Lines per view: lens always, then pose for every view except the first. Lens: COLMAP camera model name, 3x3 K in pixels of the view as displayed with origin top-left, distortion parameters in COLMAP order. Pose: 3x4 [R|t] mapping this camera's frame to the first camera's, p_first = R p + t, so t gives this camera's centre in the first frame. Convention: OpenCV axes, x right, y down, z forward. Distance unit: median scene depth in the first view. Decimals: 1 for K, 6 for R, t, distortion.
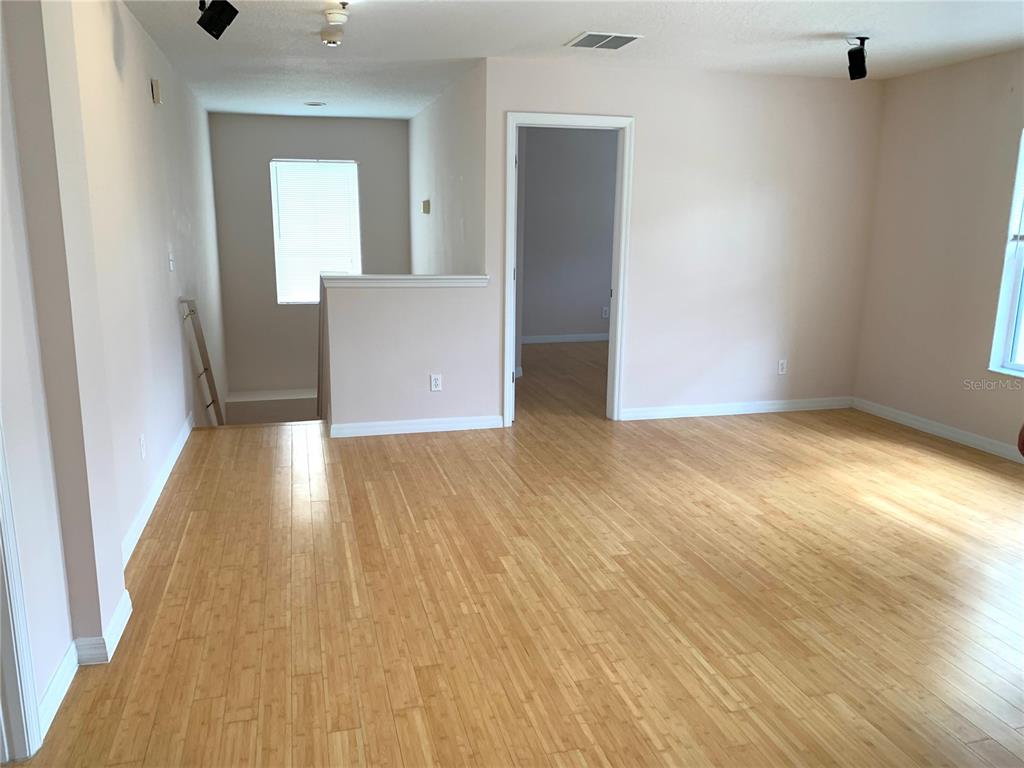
lens RADIAL K [[777.5, 0, 509.9], [0, 777.5, 381.6], [0, 0, 1]] dist [-0.048860, -0.002672]
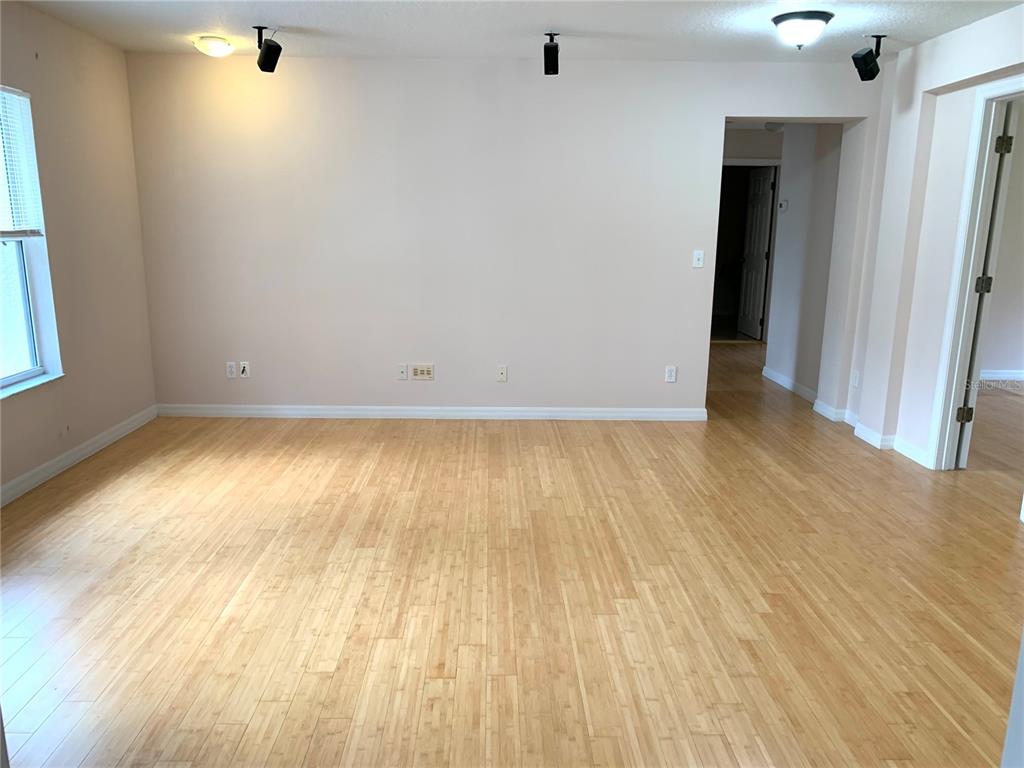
lens RADIAL K [[777.5, 0, 511.9], [0, 777.5, 388.1], [0, 0, 1]] dist [-0.048860, -0.002672]
pose [[-0.970250, -0.053877, 0.236034, 0.079078], [0.045667, 0.916696, 0.396966, -0.352089], [-0.237759, 0.395936, -0.886964, 1.766611]]
